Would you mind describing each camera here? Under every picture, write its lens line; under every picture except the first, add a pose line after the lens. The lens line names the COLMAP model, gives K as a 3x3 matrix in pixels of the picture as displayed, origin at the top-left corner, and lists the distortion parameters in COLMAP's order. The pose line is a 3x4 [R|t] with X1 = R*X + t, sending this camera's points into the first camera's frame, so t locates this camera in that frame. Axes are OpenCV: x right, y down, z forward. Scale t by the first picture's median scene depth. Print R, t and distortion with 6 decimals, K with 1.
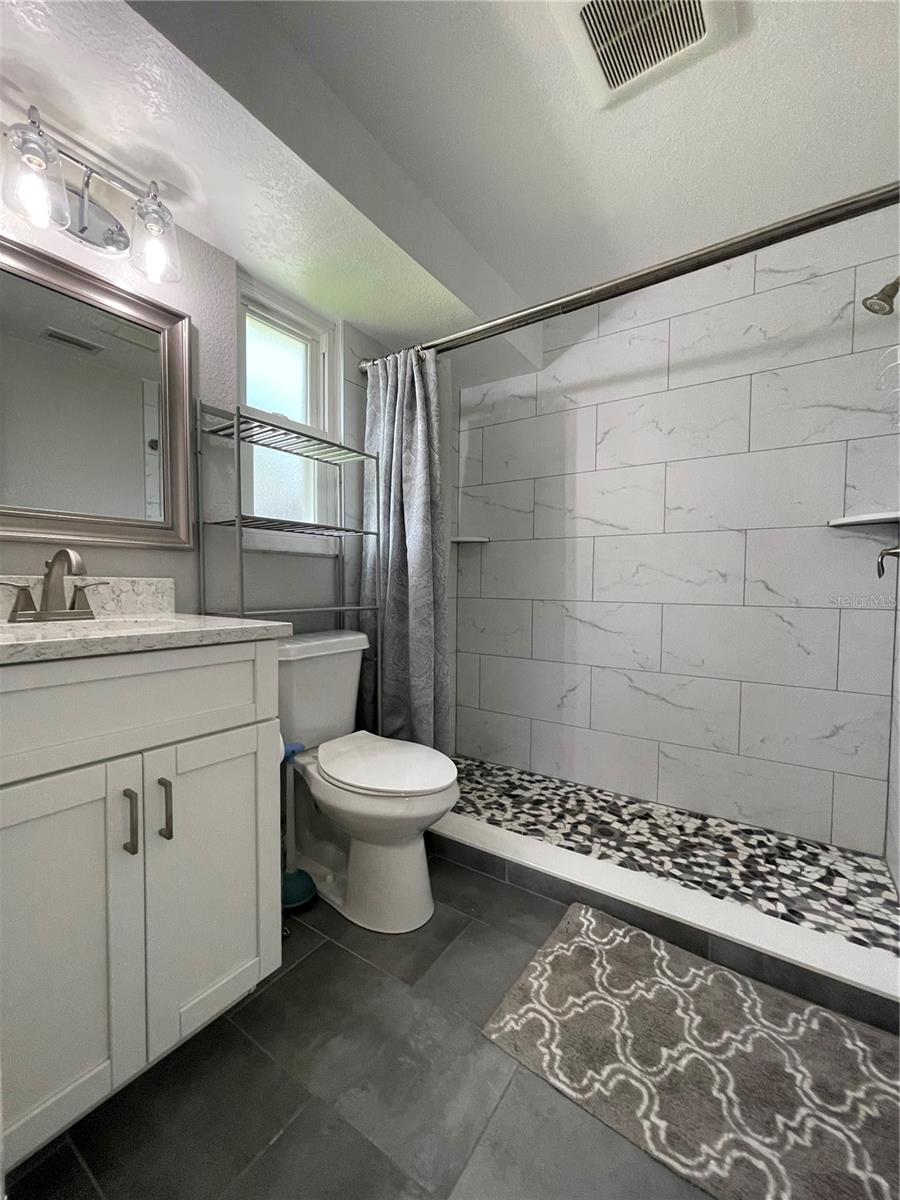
lens RADIAL K [[492.4, 0, 439.4], [0, 492.4, 605.1], [0, 0, 1]] dist [0.006547, -0.000381]
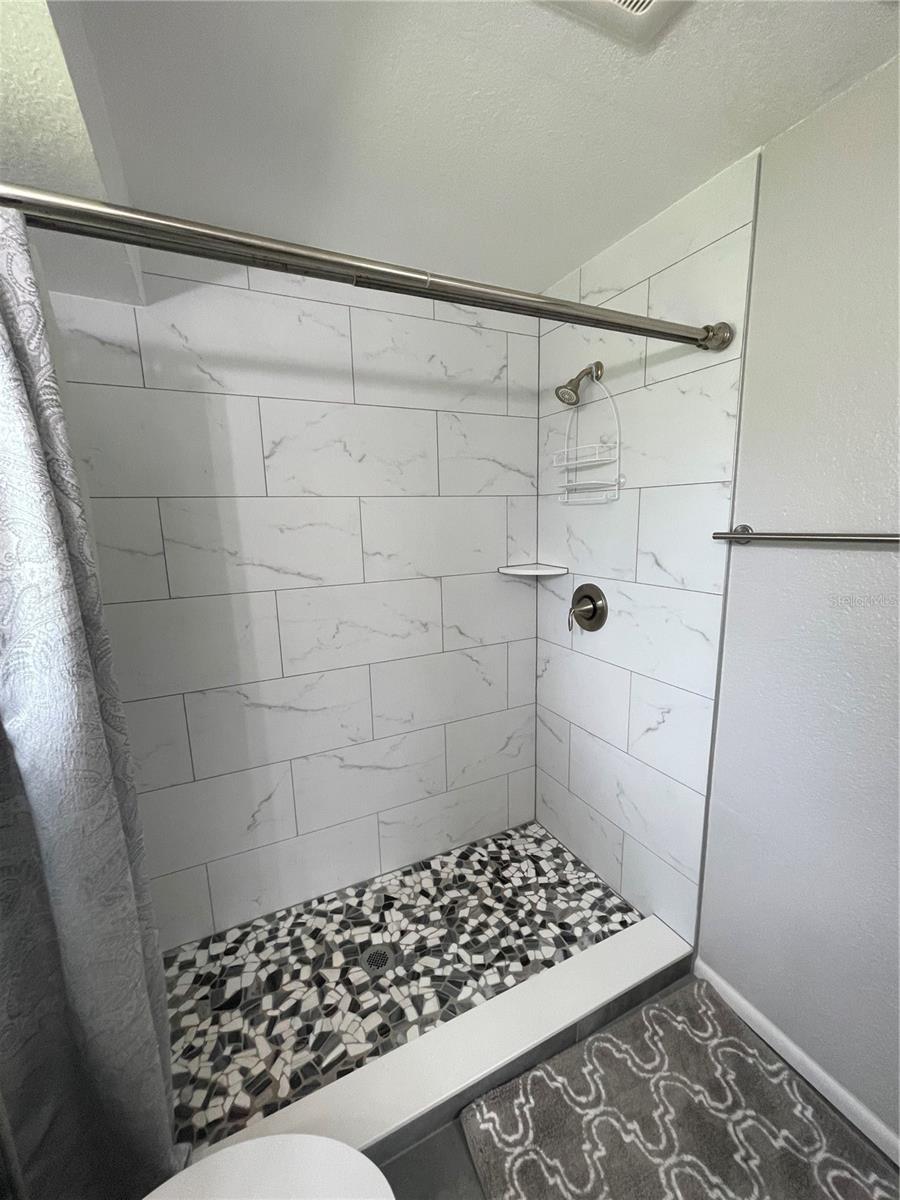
lens RADIAL K [[492.4, 0, 448.2], [0, 492.4, 607.8], [0, 0, 1]] dist [0.006547, -0.000381]
pose [[0.483959, -0.184281, 0.855467, -0.202201], [0.072271, 0.982653, 0.170794, -0.247697], [-0.872101, -0.020831, 0.488882, 0.494700]]
